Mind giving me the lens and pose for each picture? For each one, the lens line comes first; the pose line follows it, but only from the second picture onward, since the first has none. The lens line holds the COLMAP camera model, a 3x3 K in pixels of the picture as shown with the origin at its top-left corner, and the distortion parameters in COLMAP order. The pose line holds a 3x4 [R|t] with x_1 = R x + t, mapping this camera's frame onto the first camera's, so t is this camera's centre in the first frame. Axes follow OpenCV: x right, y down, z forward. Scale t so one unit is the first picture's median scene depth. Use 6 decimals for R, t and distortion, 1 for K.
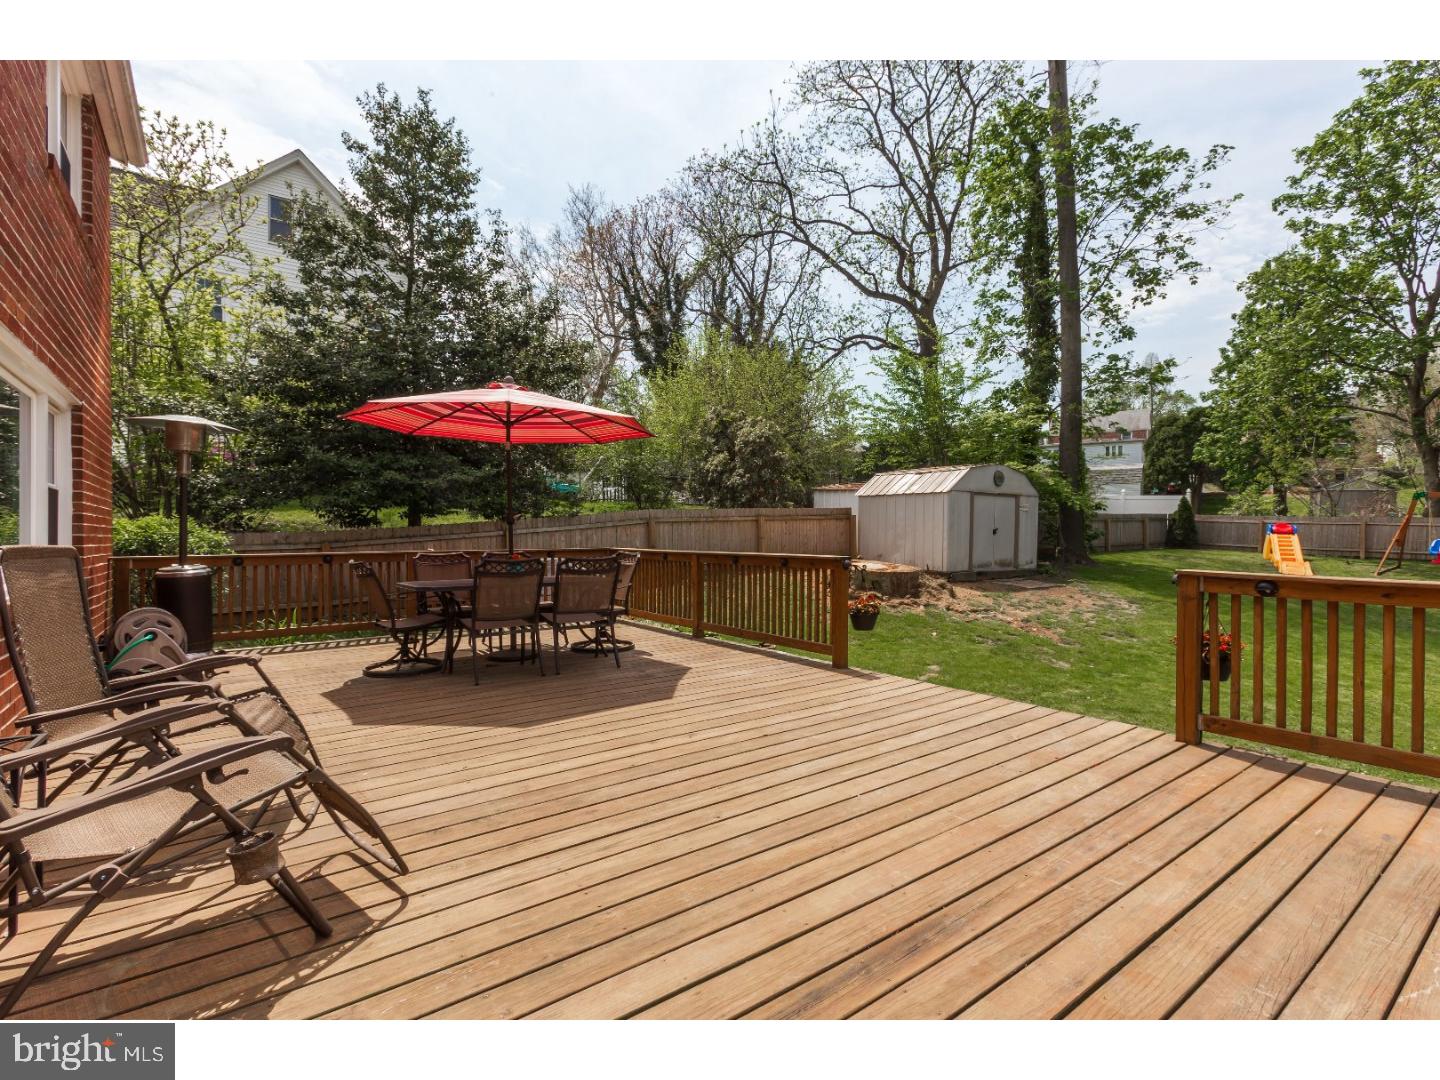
lens RADIAL K [[644.6, 0, 737.0], [0, 644.6, 529.9], [0, 0, 1]] dist [-0.001919, 0.003776]
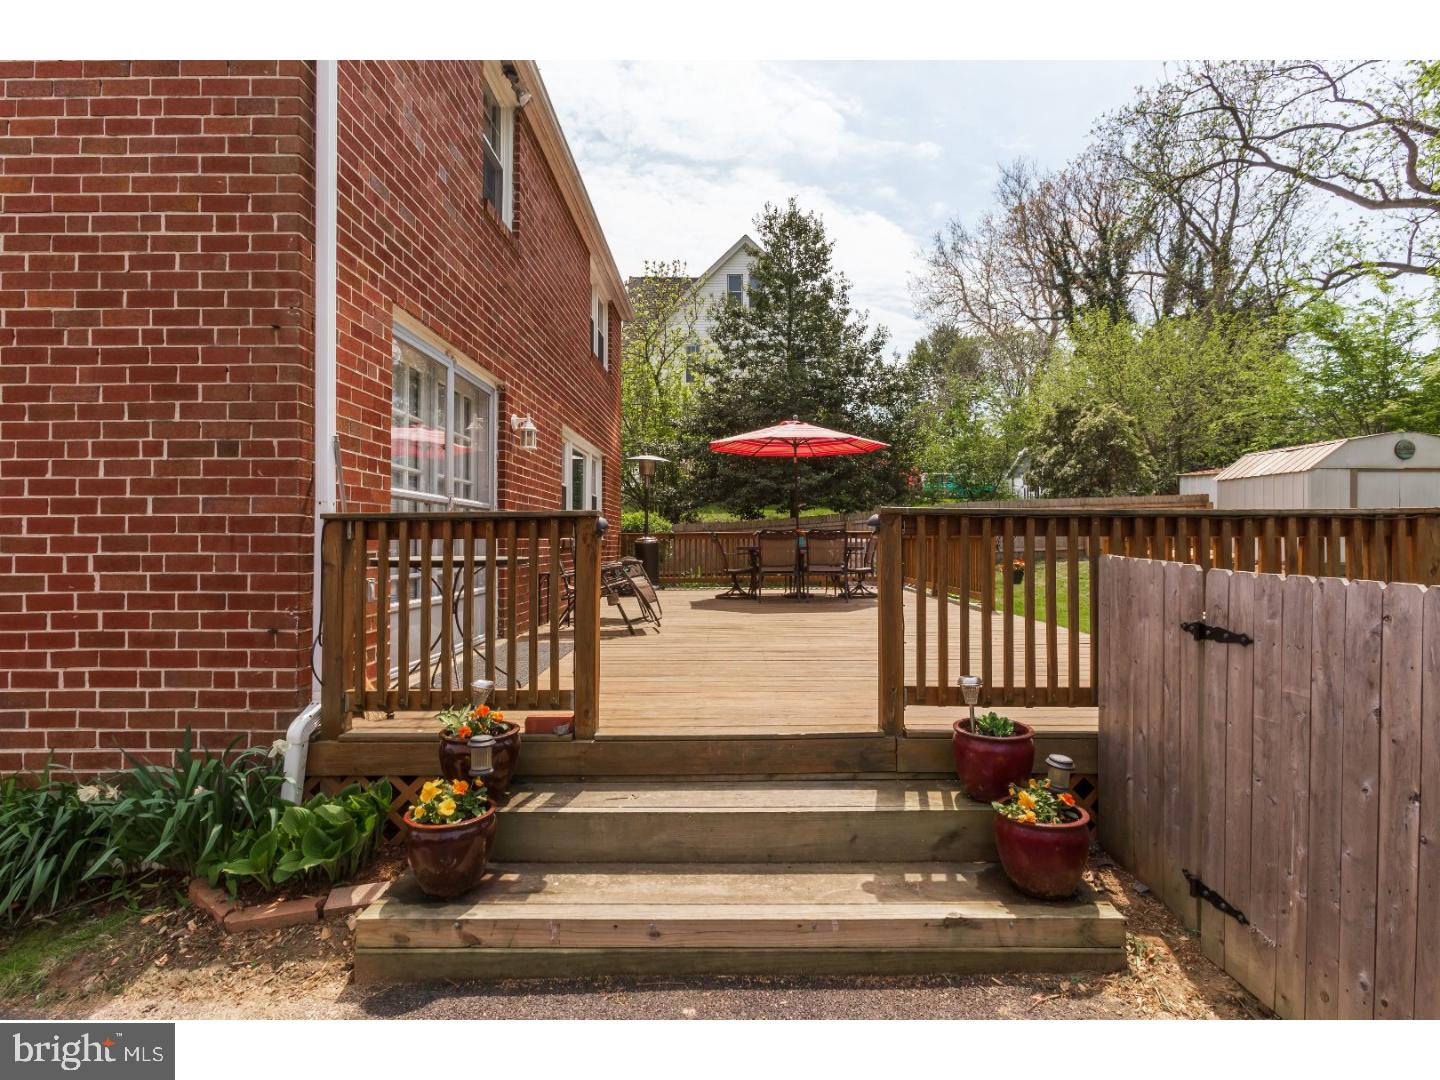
lens RADIAL K [[698.8, 0, 721.4], [0, 698.8, 536.3], [0, 0, 1]] dist [0.003131, 0.001274]
pose [[0.778335, -0.001288, -0.627848, 0.213049], [0.000748, 0.999999, -0.001124, 0.021196], [0.627849, 0.000405, 0.778335, -0.158673]]
